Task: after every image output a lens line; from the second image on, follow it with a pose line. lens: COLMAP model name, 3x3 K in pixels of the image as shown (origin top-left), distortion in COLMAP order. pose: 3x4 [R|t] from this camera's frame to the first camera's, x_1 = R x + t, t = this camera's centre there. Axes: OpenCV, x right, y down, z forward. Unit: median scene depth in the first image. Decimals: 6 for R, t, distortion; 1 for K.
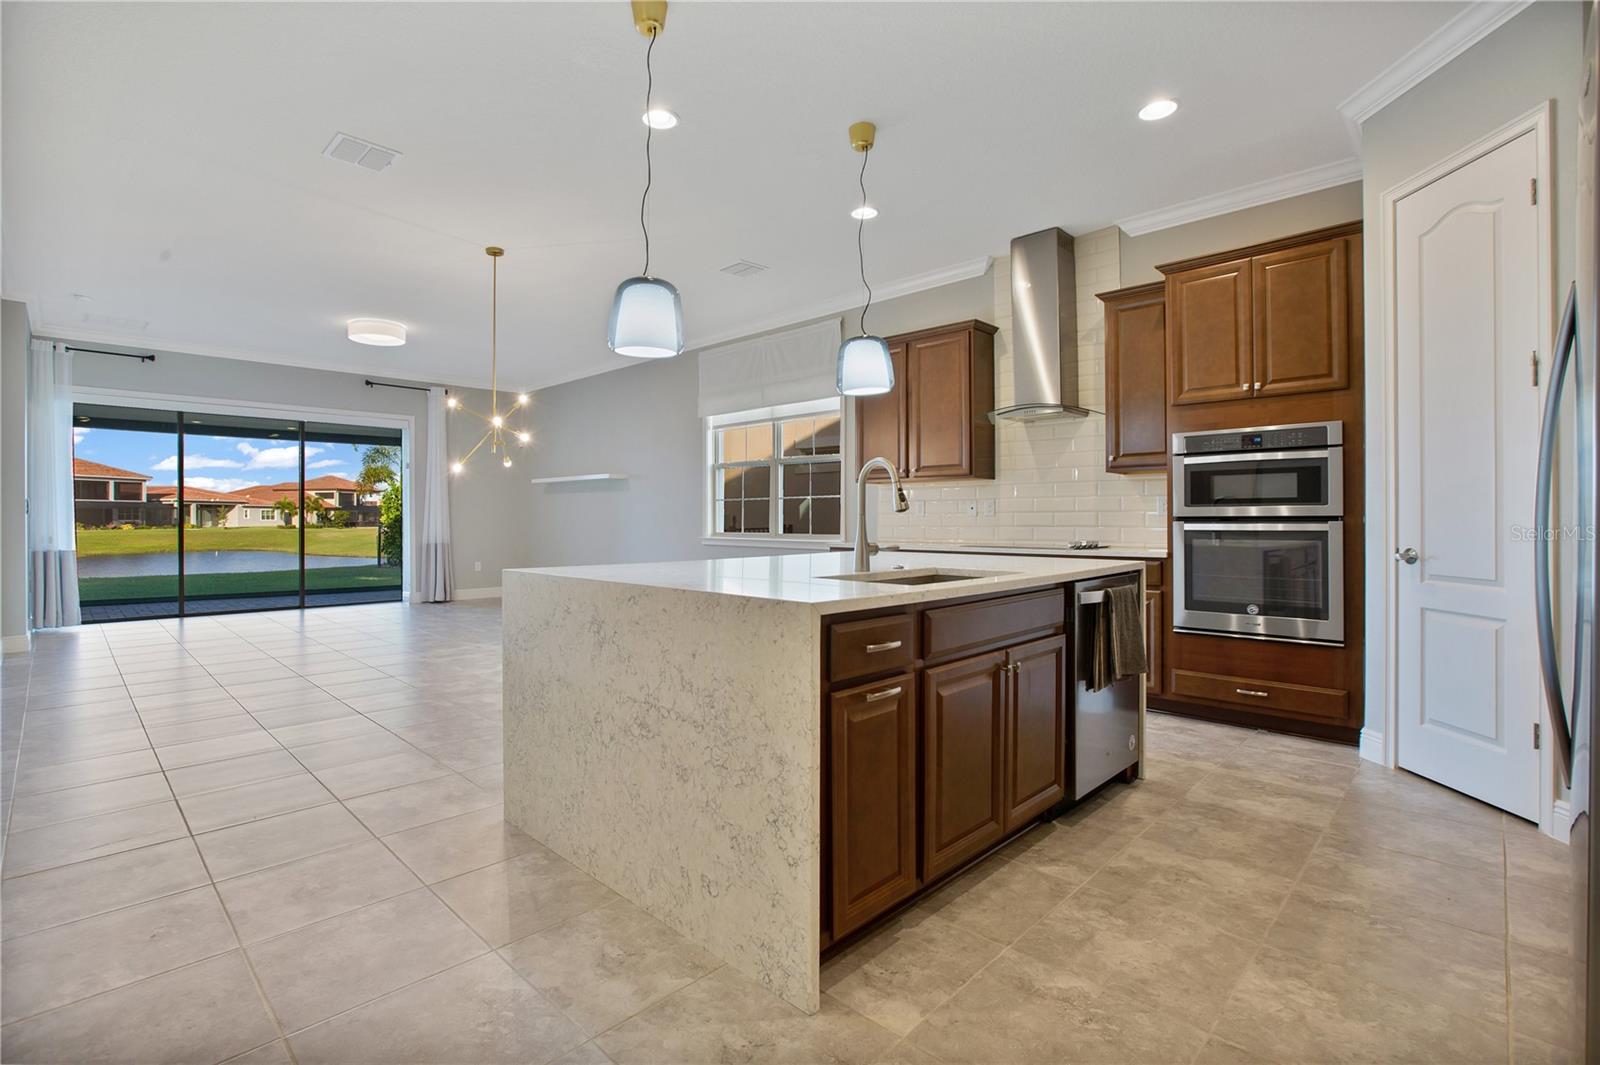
lens RADIAL K [[735.8, 0, 775.3], [0, 735.8, 525.6], [0, 0, 1]] dist [-0.040011, 0.007651]
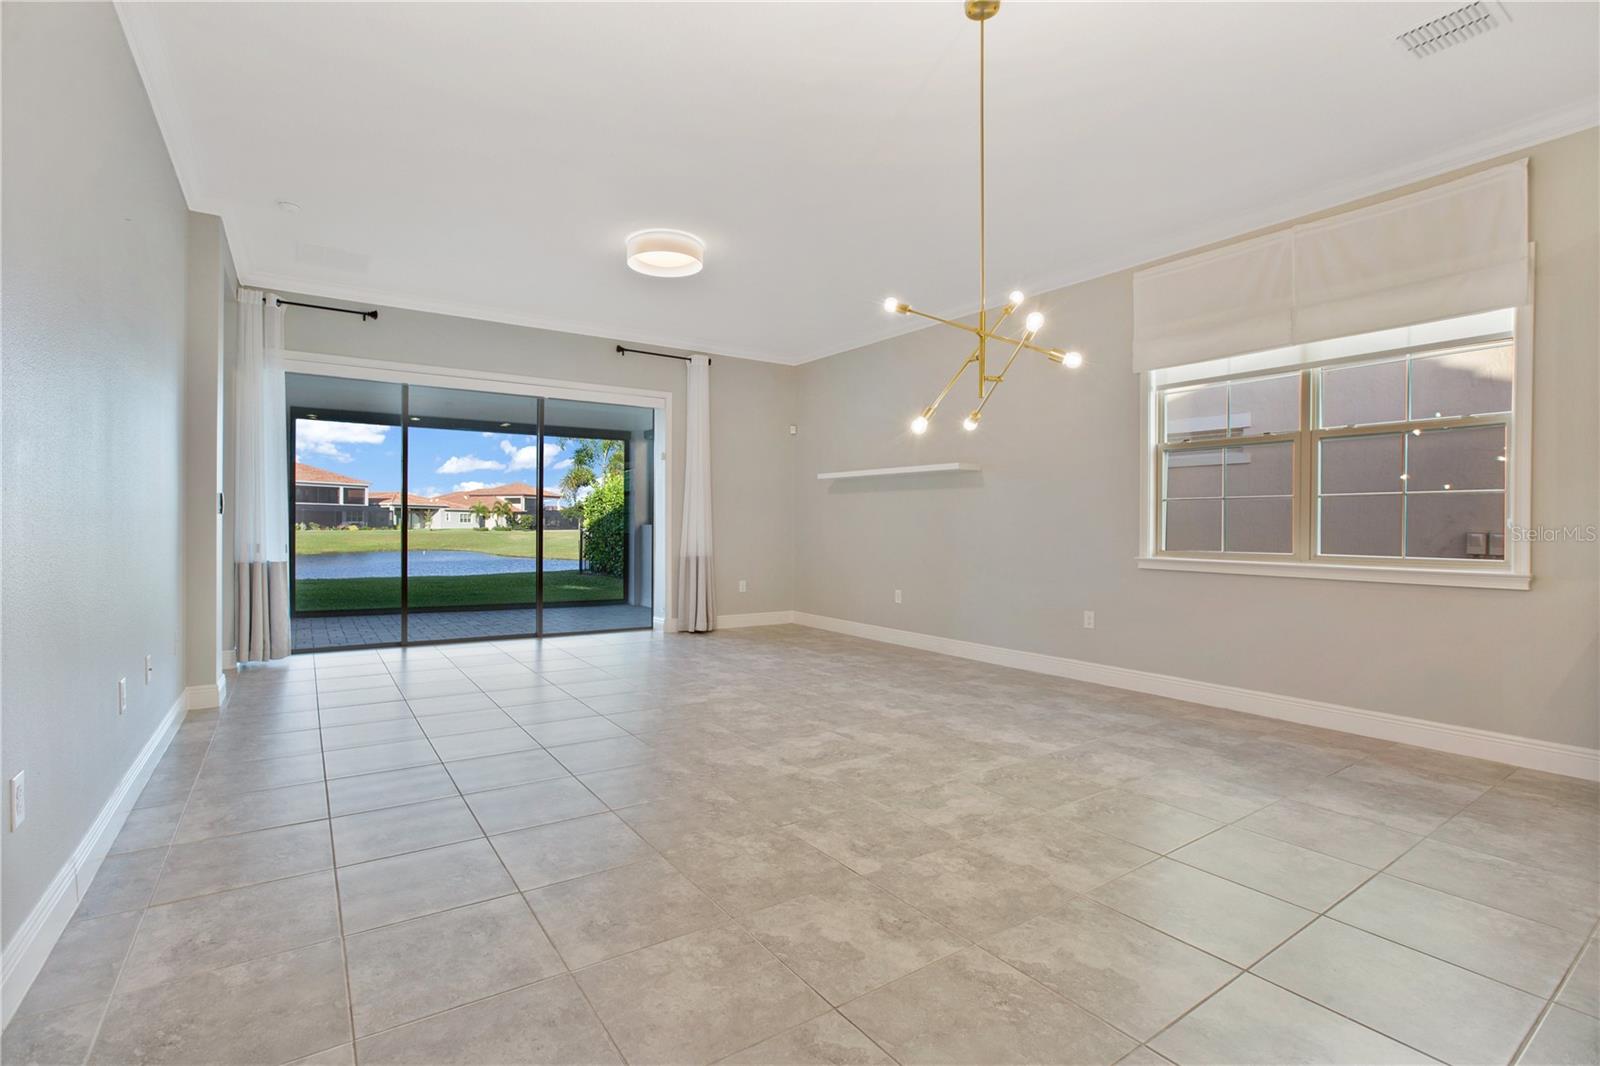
lens RADIAL K [[735.8, 0, 773.2], [0, 735.8, 533.1], [0, 0, 1]] dist [-0.040011, 0.007651]
pose [[0.977561, 0.010831, -0.210375, -0.307041], [-0.010475, 0.999941, 0.002803, -0.003990], [0.210393, -0.000536, 0.977617, 0.352046]]
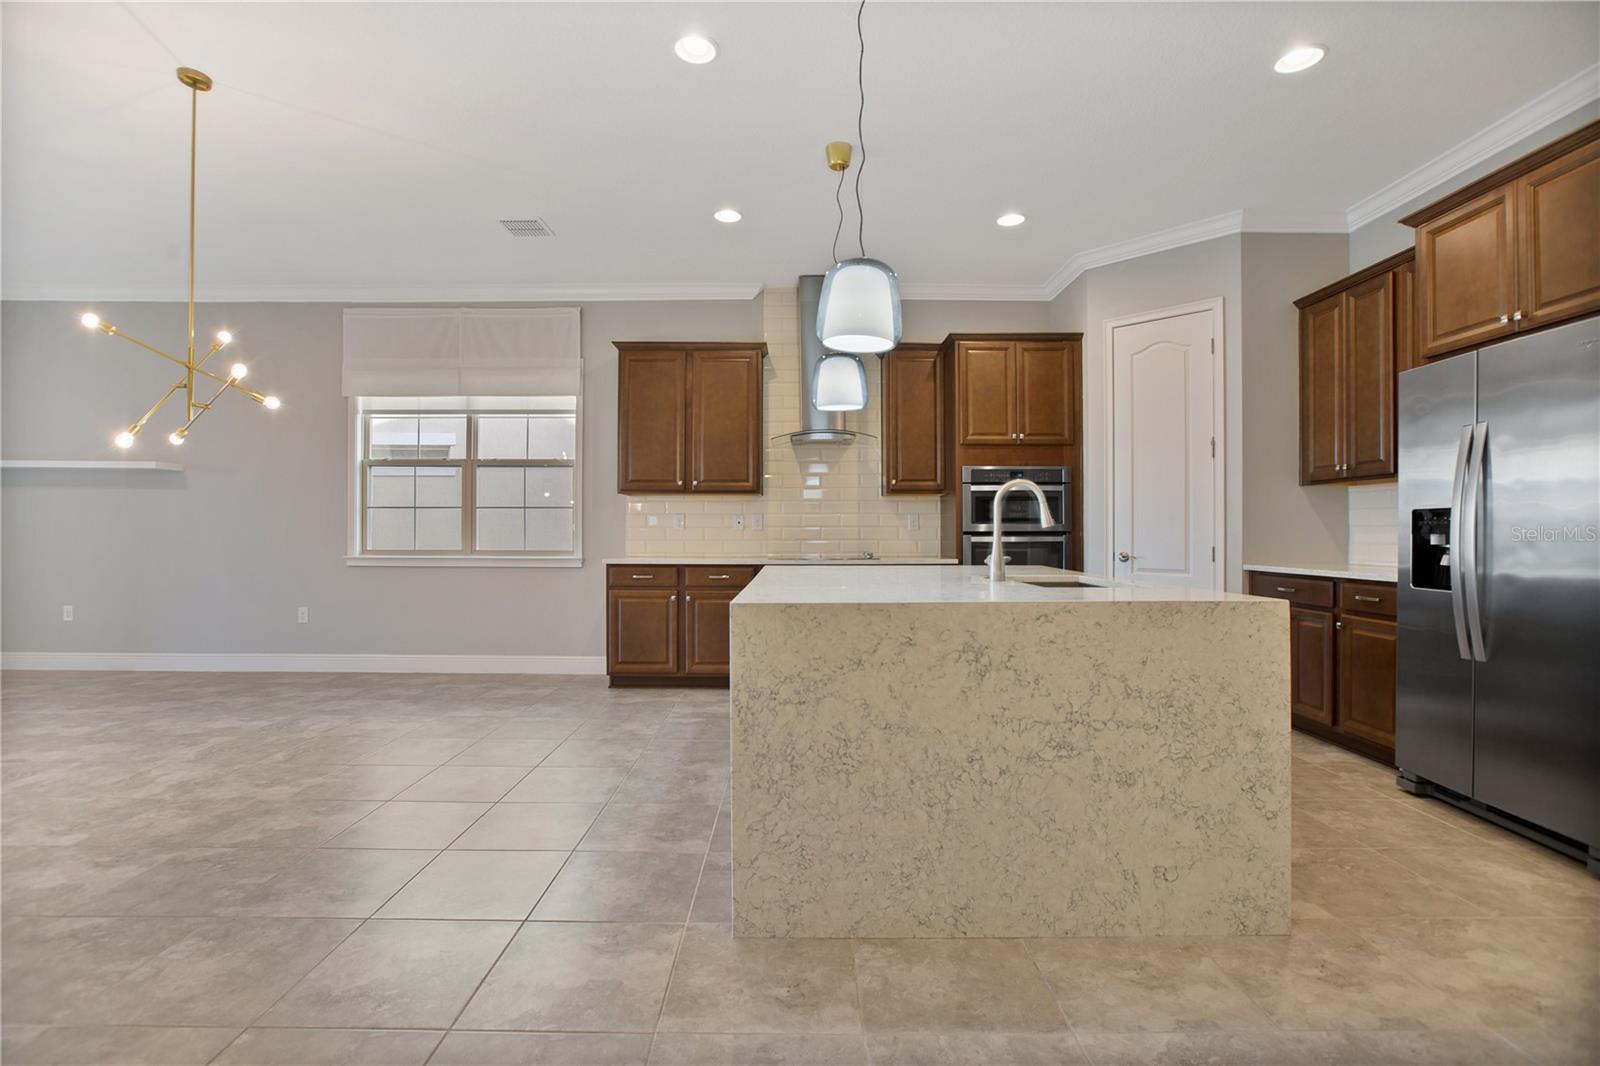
lens RADIAL K [[751.4, 0, 796.4], [0, 751.4, 527.1], [0, 0, 1]] dist [-0.031412, 0.004794]
pose [[0.707816, 0.006694, 0.706365, -0.323487], [0.004767, 0.999887, -0.014252, -0.001644], [-0.706381, 0.013455, 0.707704, 0.154984]]
